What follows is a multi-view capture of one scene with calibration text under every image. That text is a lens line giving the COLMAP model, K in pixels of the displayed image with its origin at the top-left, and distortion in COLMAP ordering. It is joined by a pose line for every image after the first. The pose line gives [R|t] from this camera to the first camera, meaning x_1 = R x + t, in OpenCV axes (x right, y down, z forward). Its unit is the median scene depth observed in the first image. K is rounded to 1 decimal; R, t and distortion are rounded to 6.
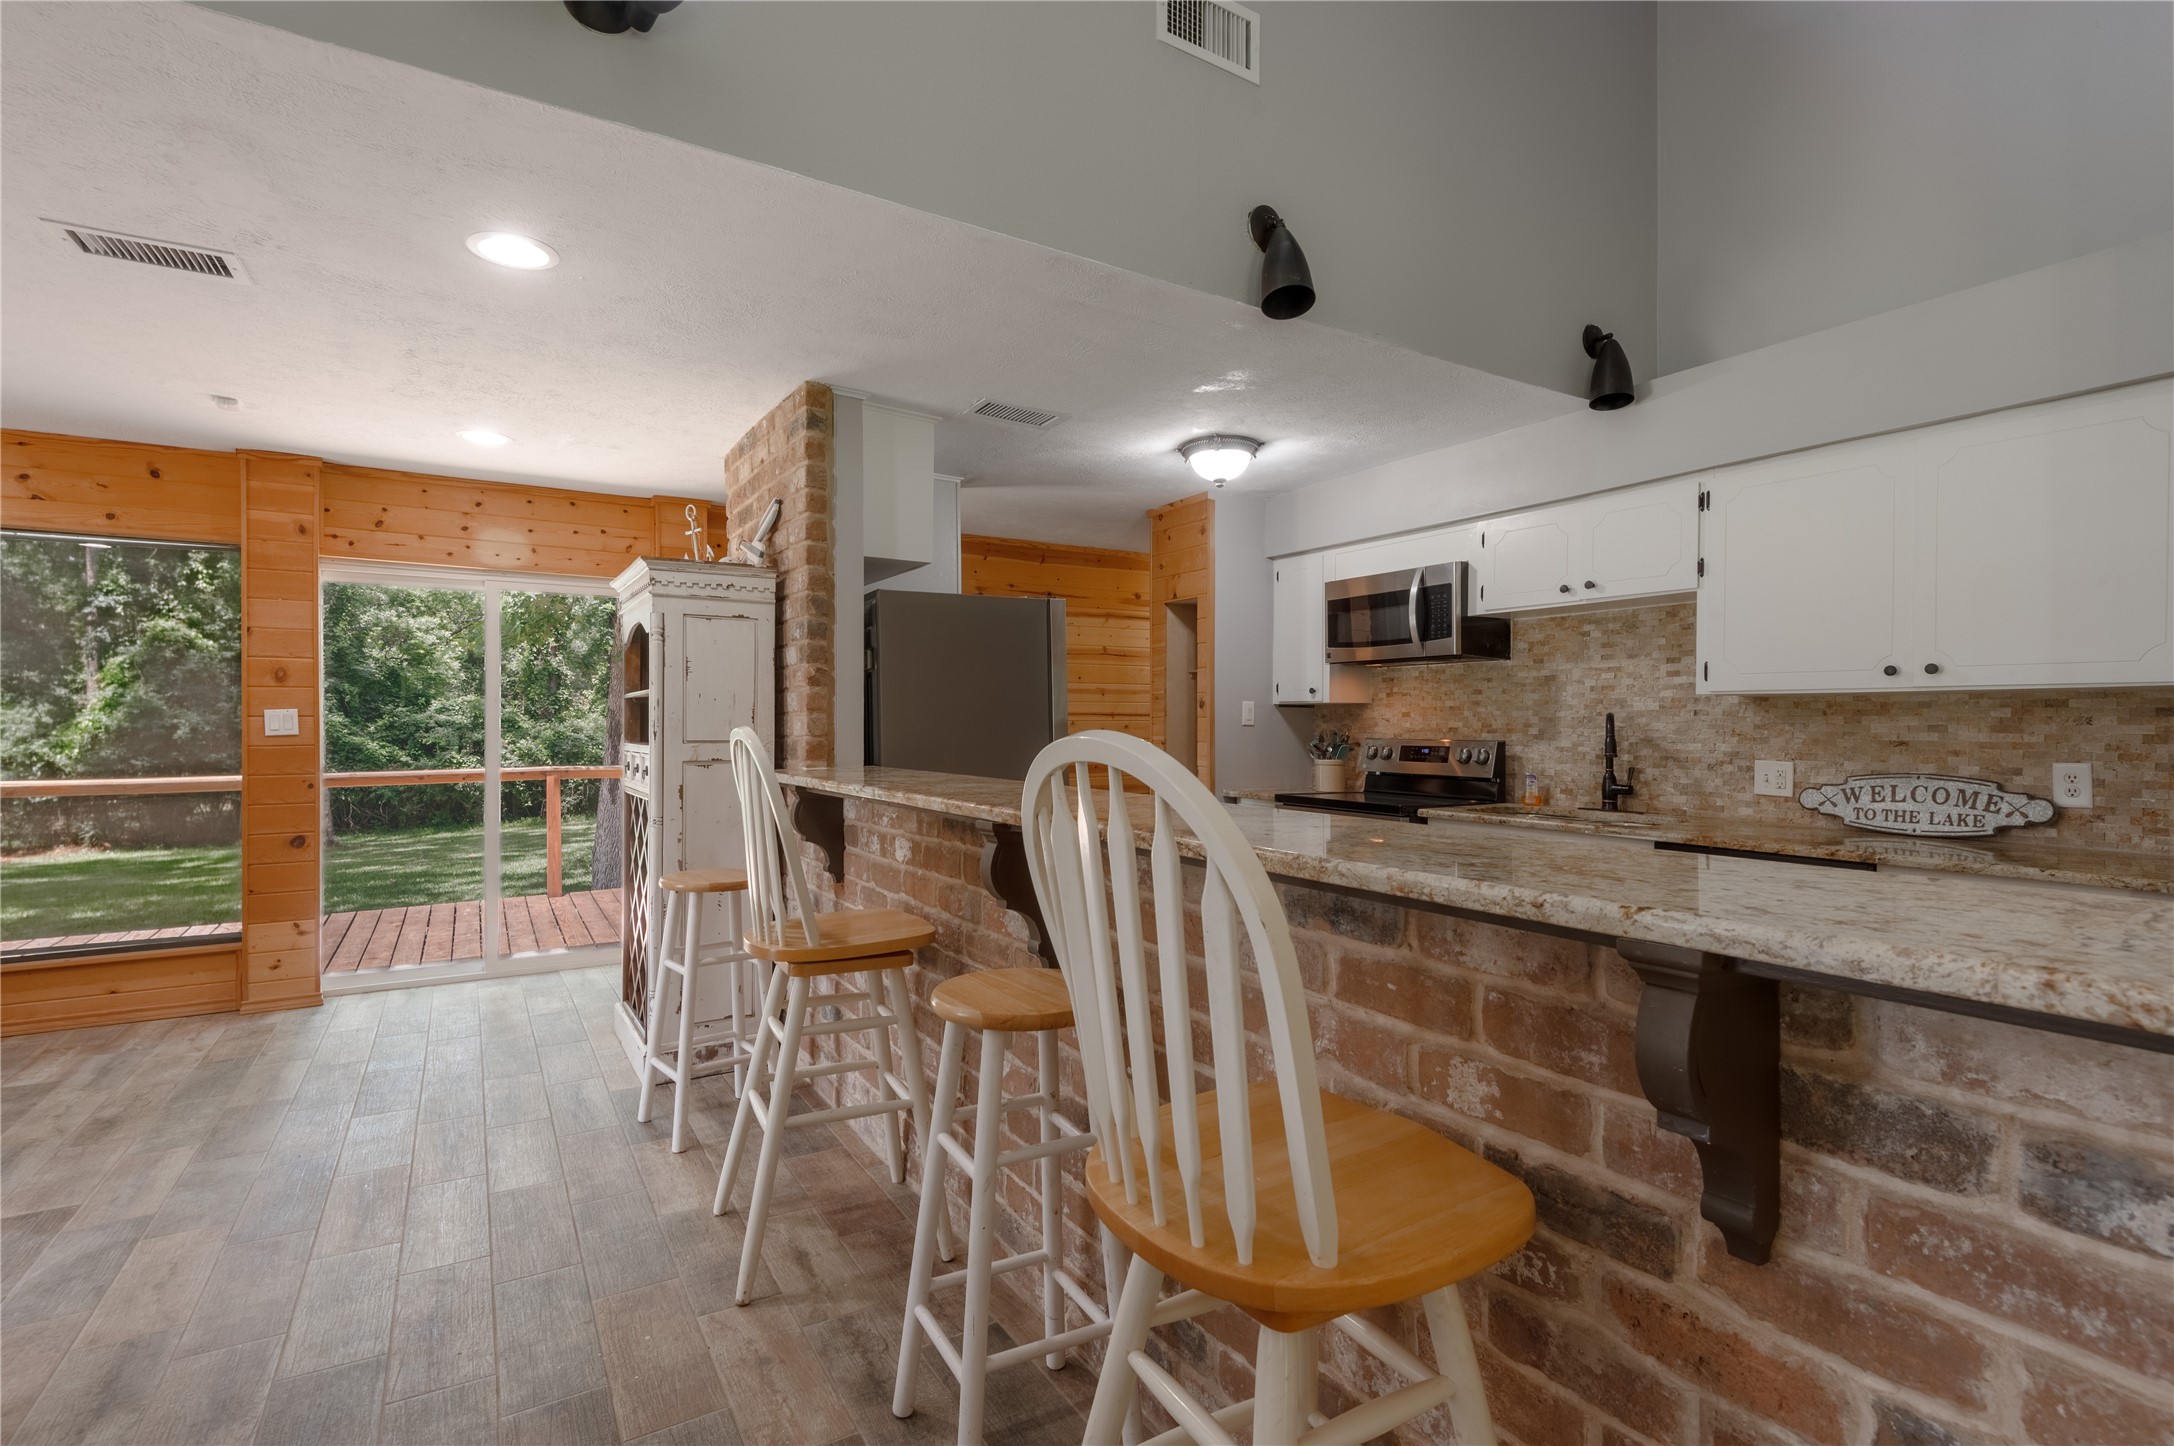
lens RADIAL K [[1025.0, 0, 1088.7], [0, 1025.0, 717.5], [0, 0, 1]] dist [0.001738, 0.000519]
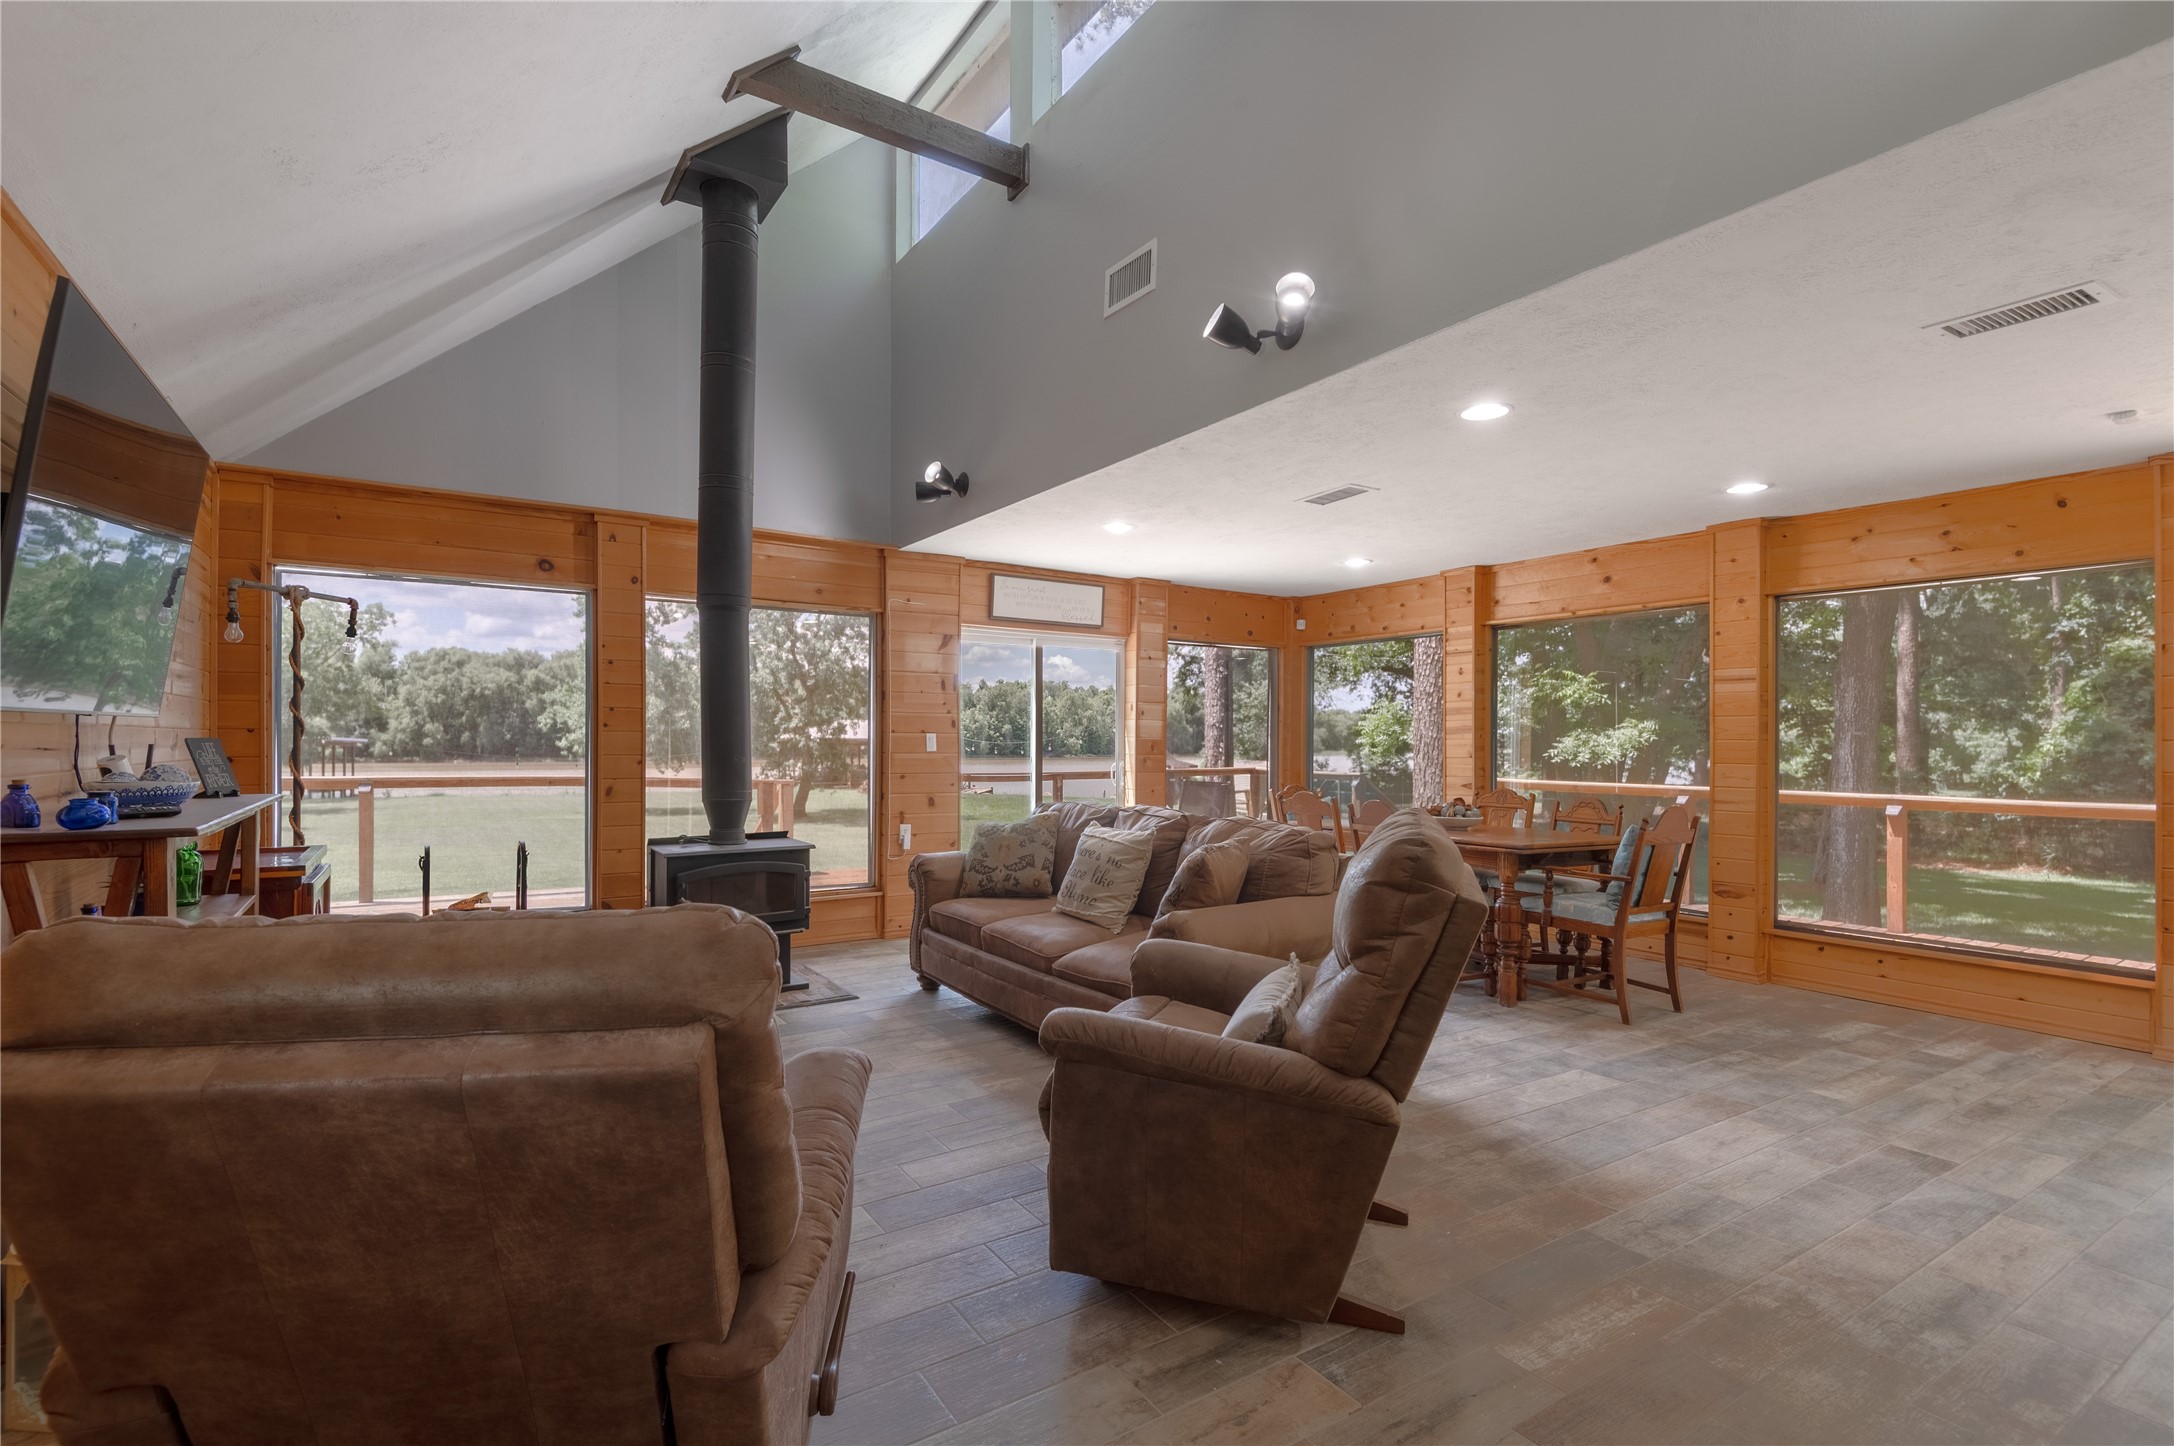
lens RADIAL K [[1003.4, 0, 1043.1], [0, 1003.4, 735.9], [0, 0, 1]] dist [0.008491, -0.009203]
pose [[0.004151, -0.003805, -0.999984, 0.095860], [-0.001808, 0.999991, -0.003813, -0.000052], [0.999990, 0.001824, 0.004144, -0.022541]]
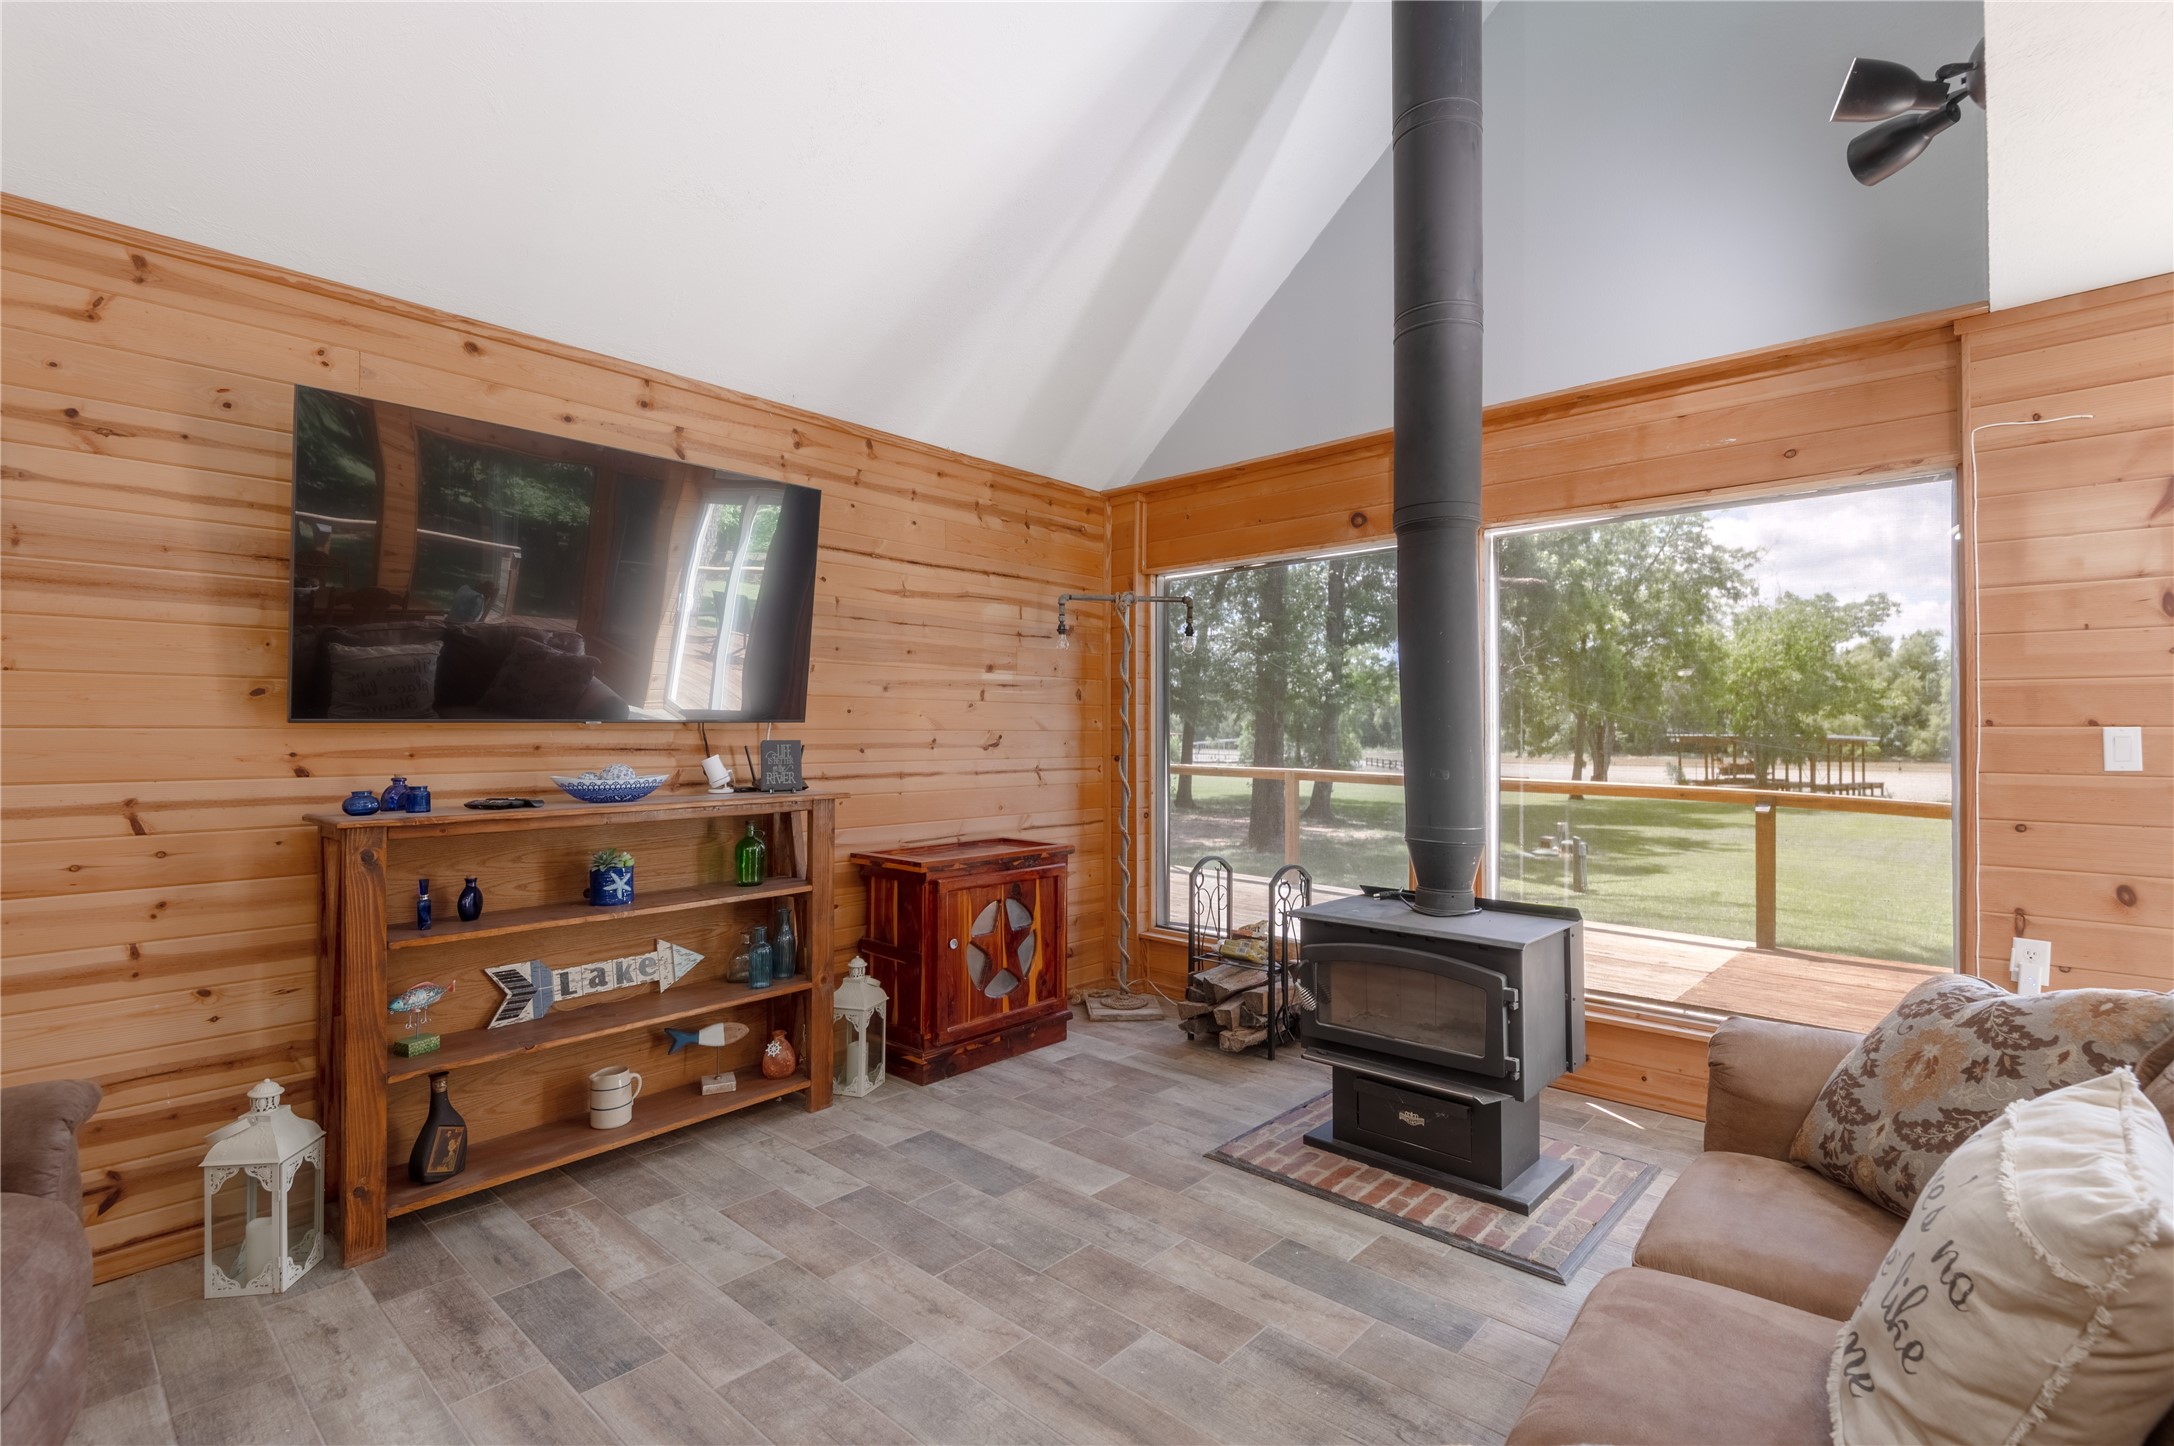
lens RADIAL K [[989.1, 0, 1080.1], [0, 989.1, 722.2], [0, 0, 1]] dist [0.003748, 0.000005]
pose [[-0.960955, -0.004358, -0.276671, -0.631274], [-0.000467, 0.999900, -0.014129, -0.003068], [0.276705, -0.013448, -0.960861, 0.219537]]
